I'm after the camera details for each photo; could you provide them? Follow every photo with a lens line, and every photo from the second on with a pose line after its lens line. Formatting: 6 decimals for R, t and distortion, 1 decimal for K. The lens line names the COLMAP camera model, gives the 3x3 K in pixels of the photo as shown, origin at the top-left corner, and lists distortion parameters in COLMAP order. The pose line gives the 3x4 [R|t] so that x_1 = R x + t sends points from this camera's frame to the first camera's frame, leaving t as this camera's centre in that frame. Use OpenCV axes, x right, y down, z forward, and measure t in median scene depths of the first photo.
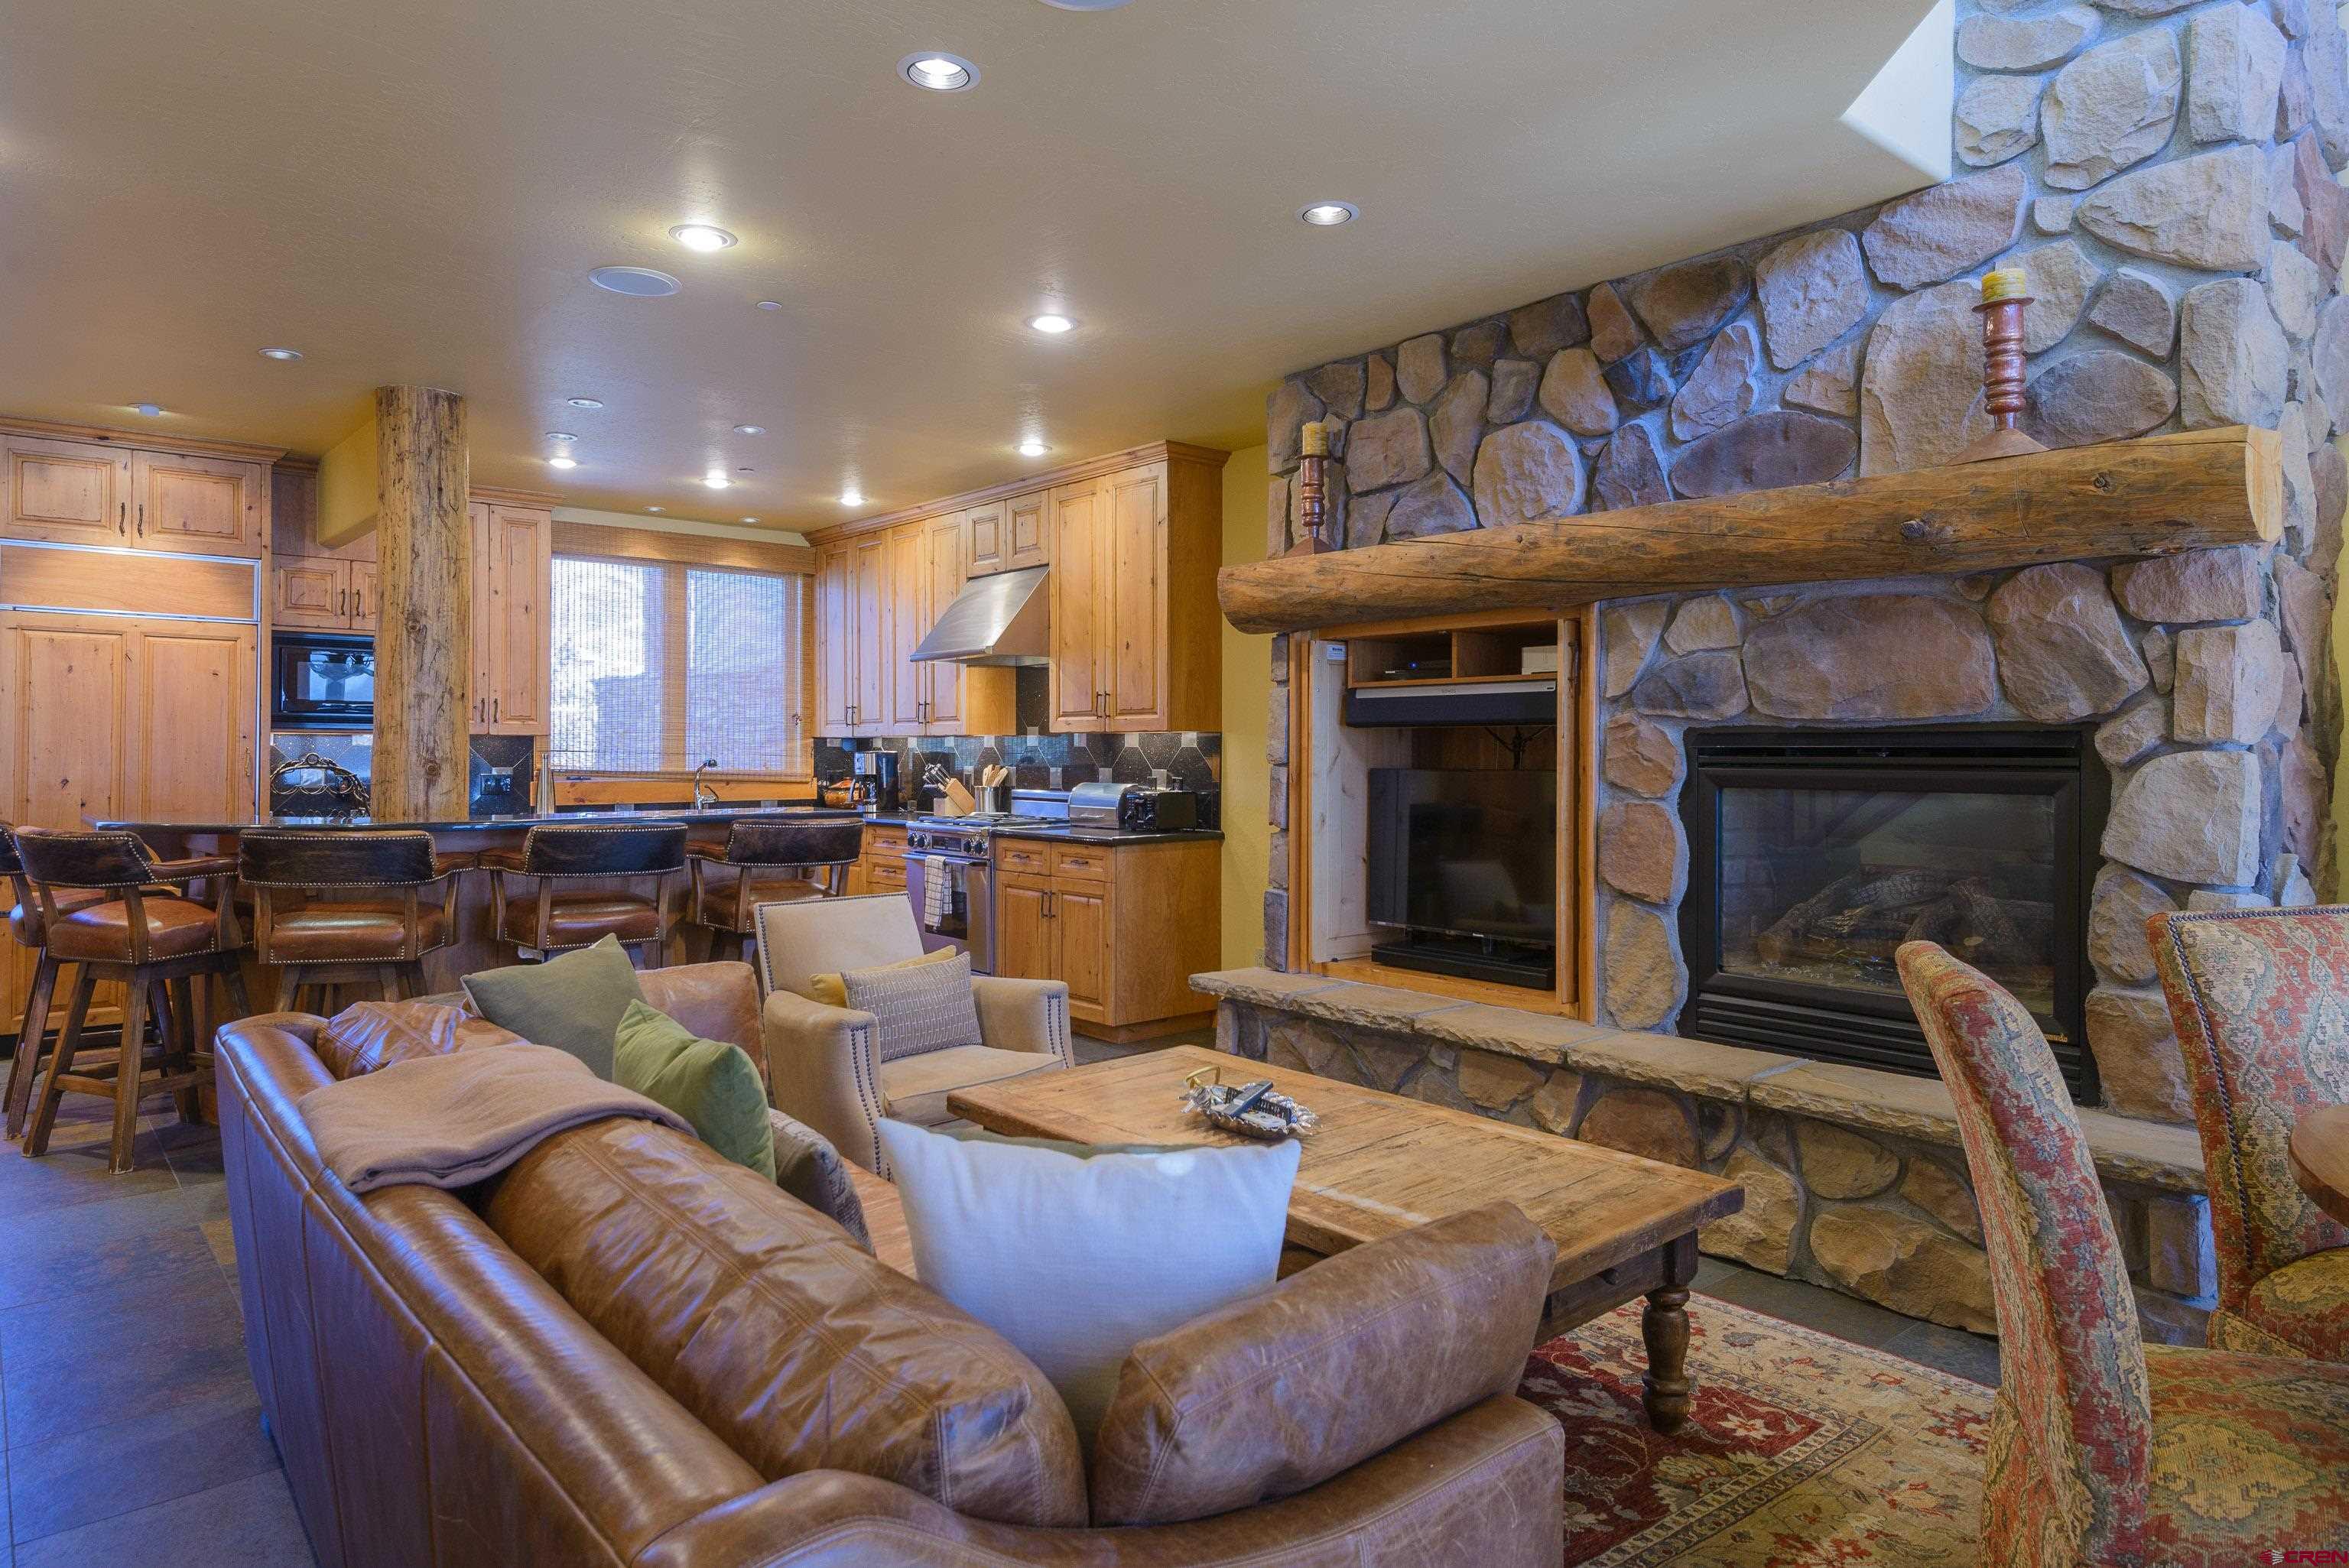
lens RADIAL K [[1477.4, 0, 1211.8], [0, 1477.4, 753.3], [0, 0, 1]] dist [0.029831, -0.009970]
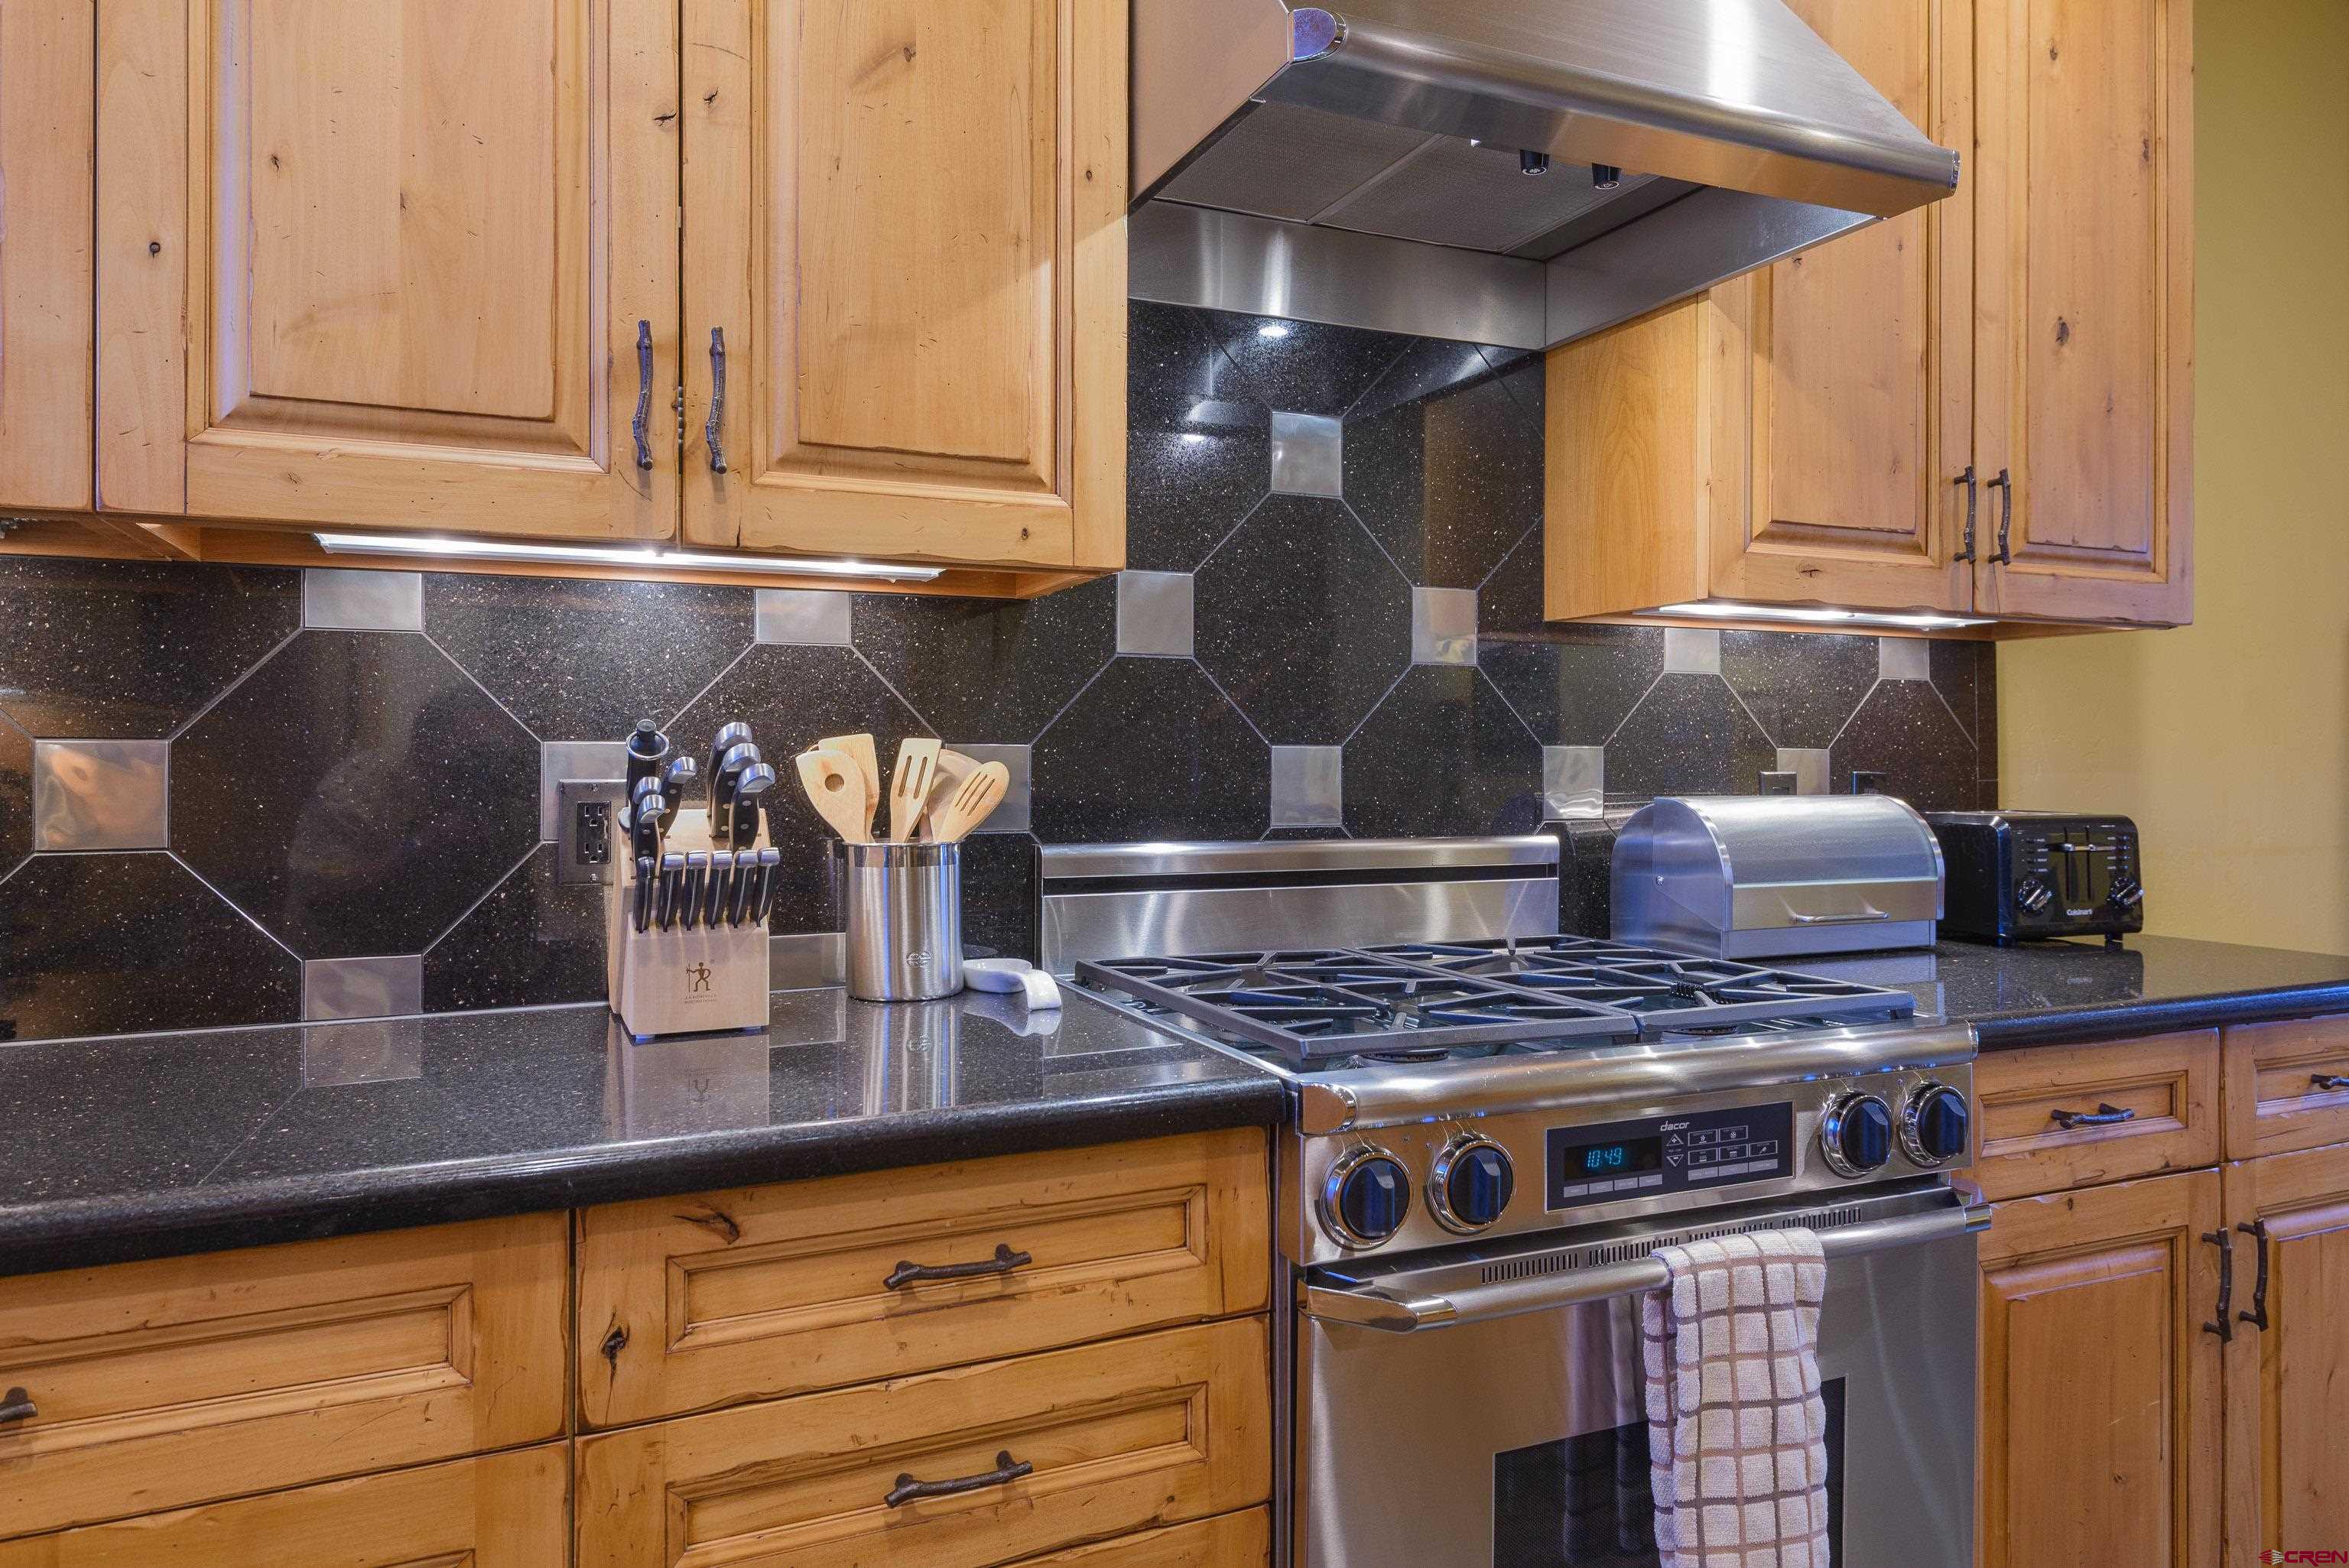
lens RADIAL K [[1477.4, 0, 1146.3], [0, 1477.4, 749.6], [0, 0, 1]] dist [0.029831, -0.009970]
pose [[0.285162, 0.004084, 0.958471, -0.482514], [0.000794, 0.999990, -0.004497, 0.015831], [-0.958479, 0.002043, 0.285156, 1.310090]]
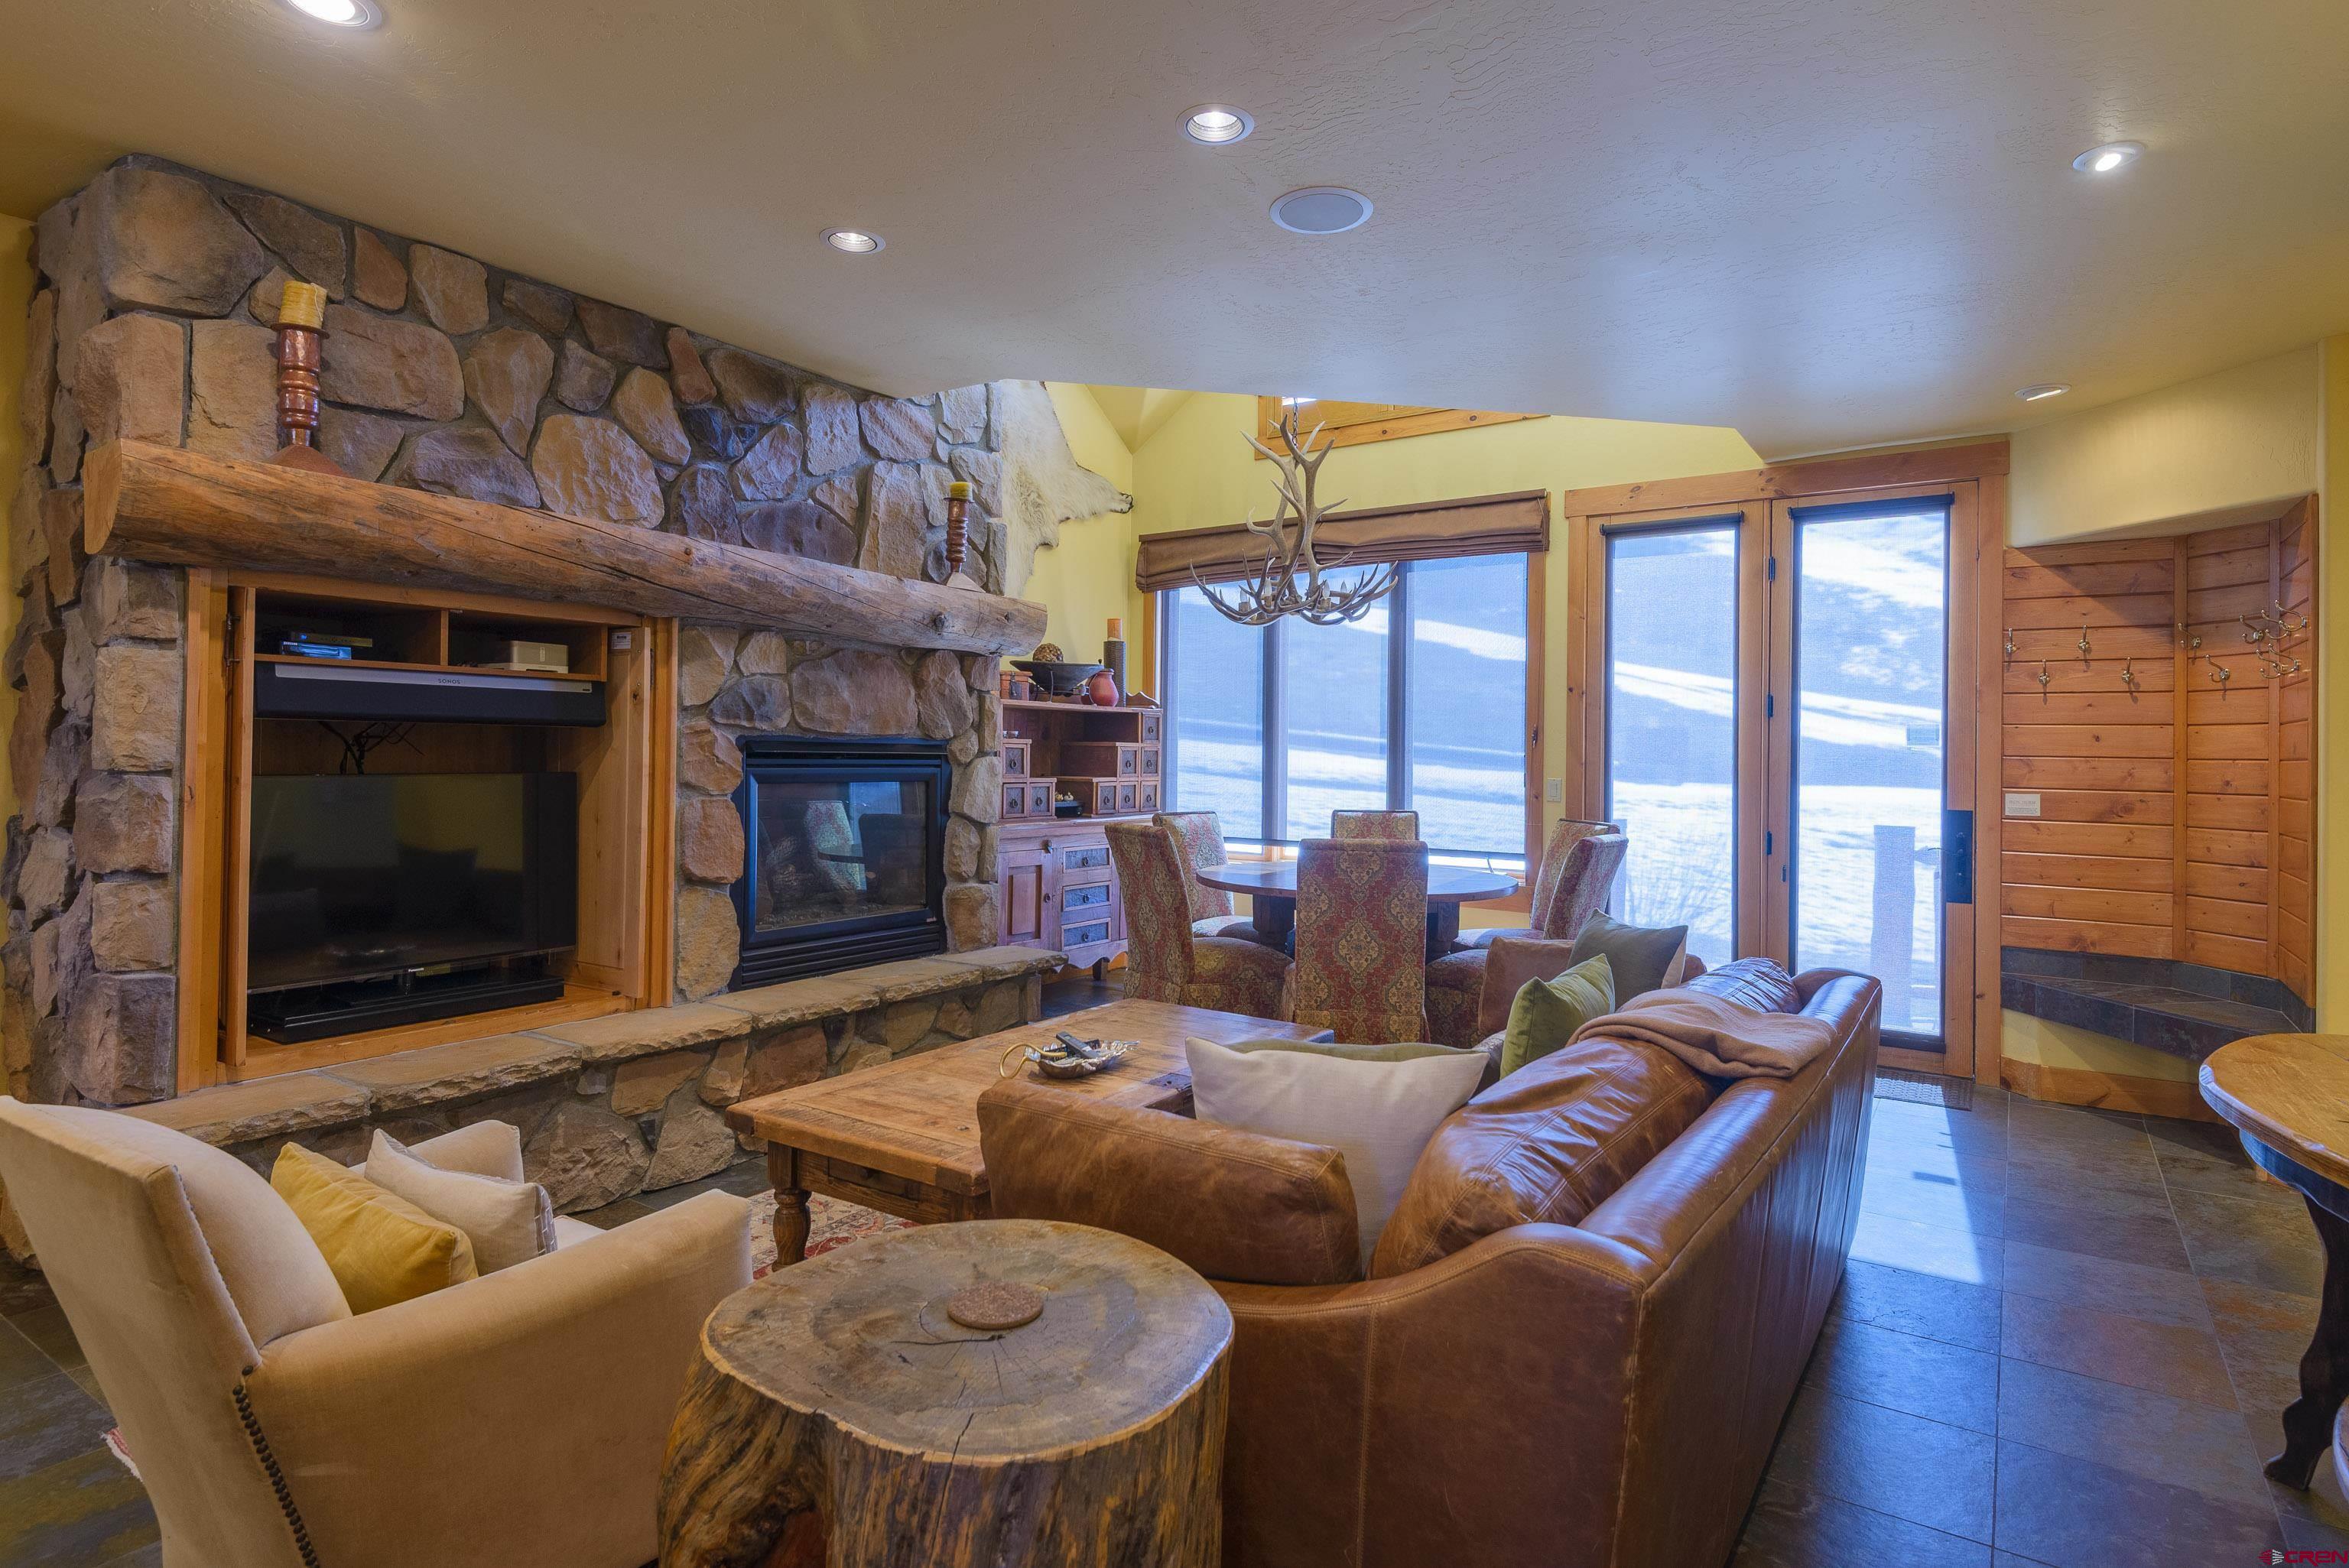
lens RADIAL K [[1222.3, 0, 1149.7], [0, 1222.3, 749.9], [0, 0, 1]] dist [0.023483, -0.020441]
pose [[-0.264341, -0.003107, 0.964424, -0.545247], [-0.014362, 0.999897, -0.000715, -0.007014], [-0.964322, -0.014040, -0.264358, 0.698231]]
